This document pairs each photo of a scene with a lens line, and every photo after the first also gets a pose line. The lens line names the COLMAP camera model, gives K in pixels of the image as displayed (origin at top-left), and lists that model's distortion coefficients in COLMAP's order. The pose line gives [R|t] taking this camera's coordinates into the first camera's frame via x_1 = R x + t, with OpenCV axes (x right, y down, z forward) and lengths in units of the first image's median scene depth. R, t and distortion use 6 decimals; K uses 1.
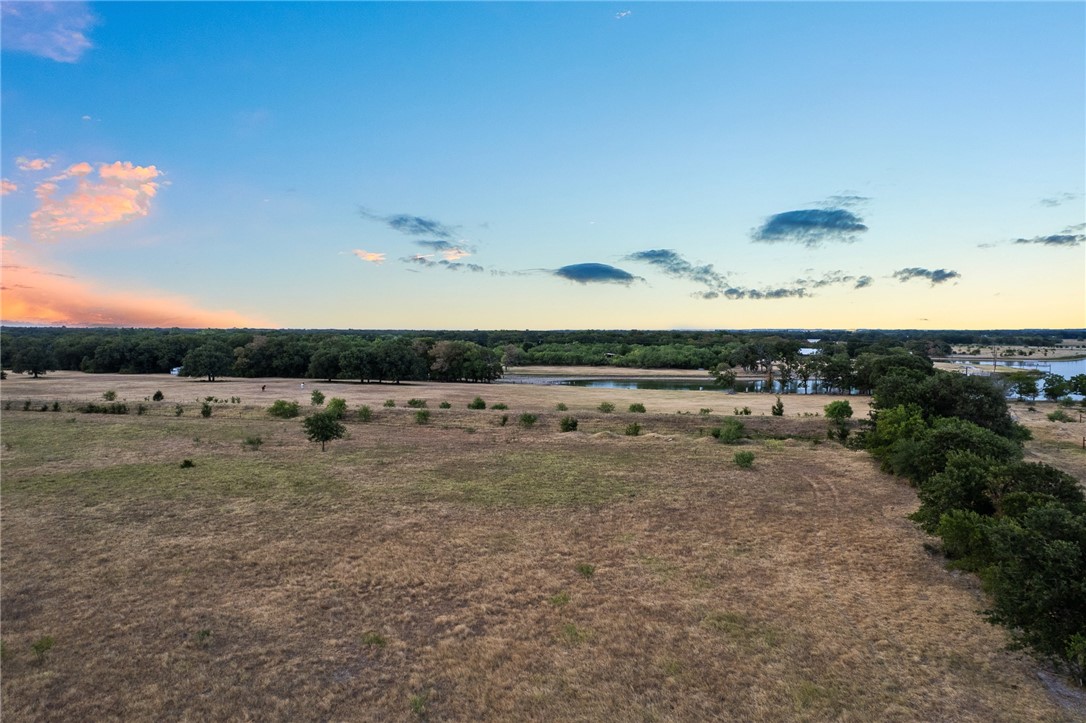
lens RADIAL K [[701.2, 0, 543.0], [0, 701.2, 361.5], [0, 0, 1]] dist [-0.086264, 0.084133]
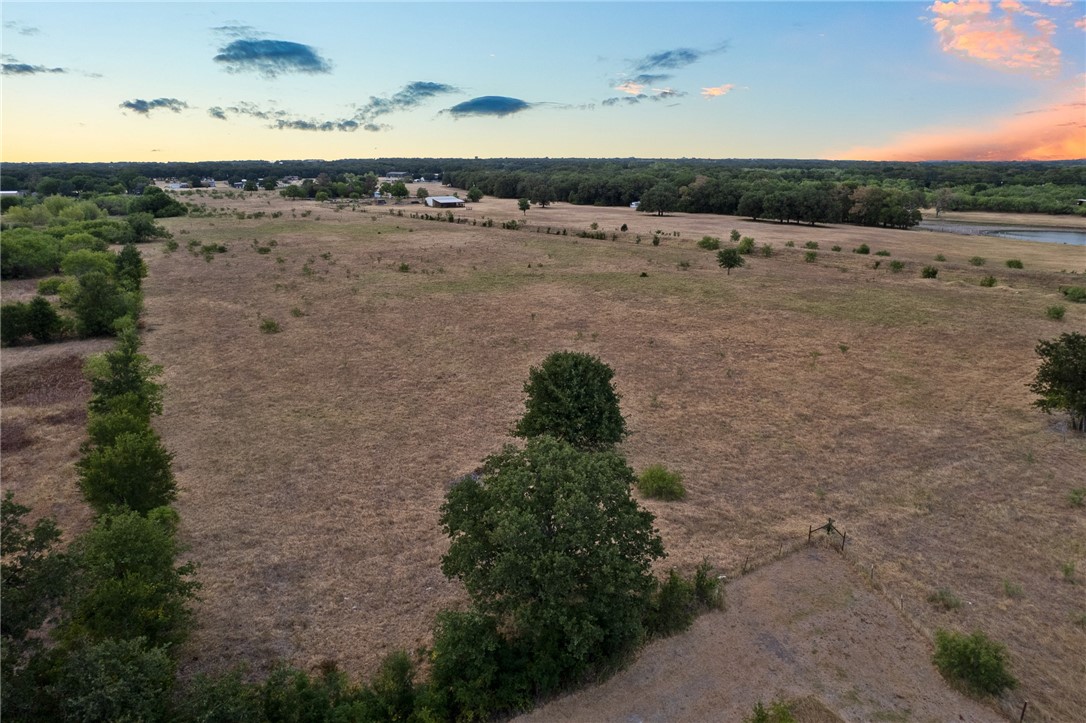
lens RADIAL K [[701.2, 0, 543.0], [0, 701.2, 361.5], [0, 0, 1]] dist [-0.086264, 0.084133]
pose [[0.818881, 0.155317, -0.552549, 0.143339], [-0.019686, 0.969724, 0.243408, -0.030762], [0.573626, -0.188445, 0.797146, -0.303364]]
